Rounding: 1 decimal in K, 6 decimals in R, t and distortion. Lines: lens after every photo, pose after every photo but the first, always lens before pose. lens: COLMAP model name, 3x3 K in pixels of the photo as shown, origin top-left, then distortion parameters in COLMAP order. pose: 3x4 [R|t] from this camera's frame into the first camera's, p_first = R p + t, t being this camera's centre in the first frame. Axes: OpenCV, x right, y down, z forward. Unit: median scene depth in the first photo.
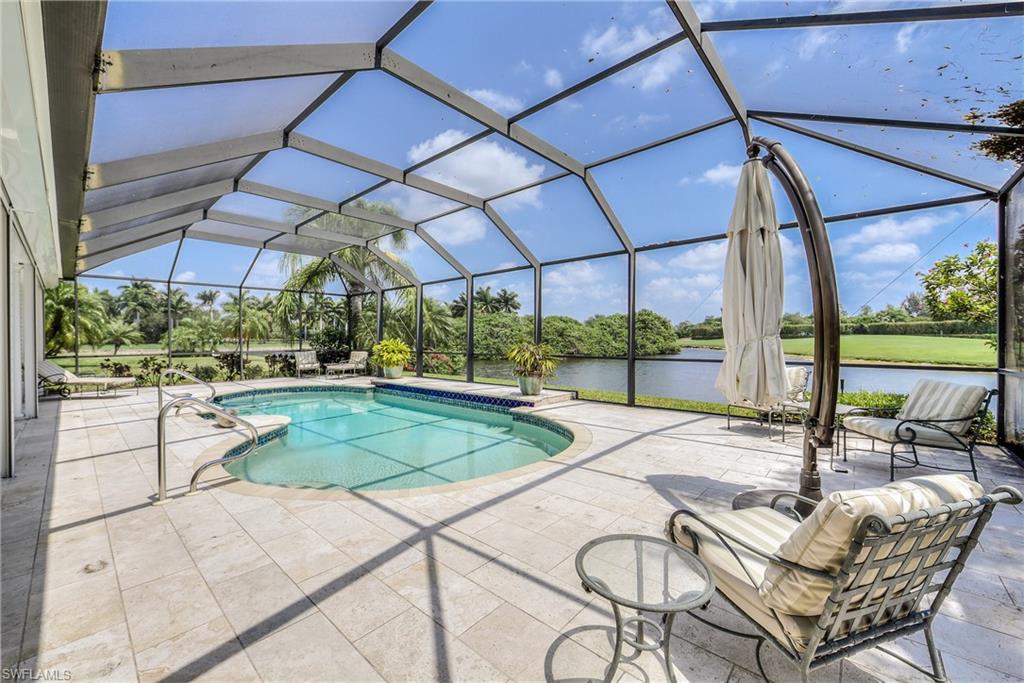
lens RADIAL K [[398.3, 0, 509.6], [0, 398.3, 341.9], [0, 0, 1]] dist [-0.008691, 0.001144]
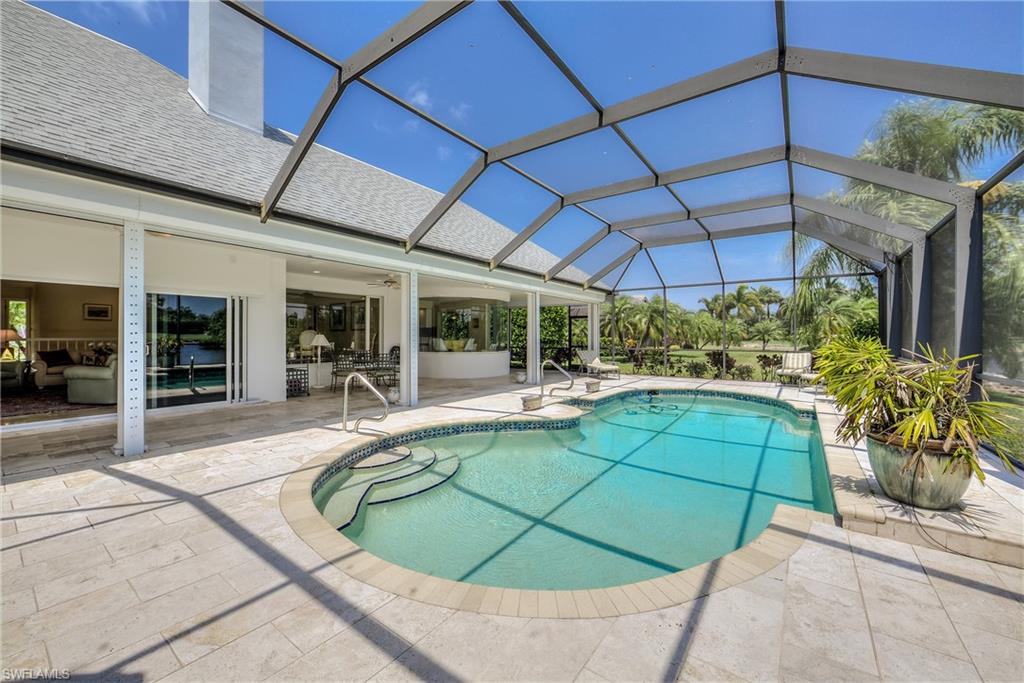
lens RADIAL K [[398.3, 0, 507.8], [0, 398.3, 344.3], [0, 0, 1]] dist [-0.008691, 0.001144]
pose [[0.096448, 0.021476, -0.995106, 0.770032], [-0.006757, 0.999758, 0.020921, -0.015035], [0.995315, 0.004707, 0.096570, 1.321820]]
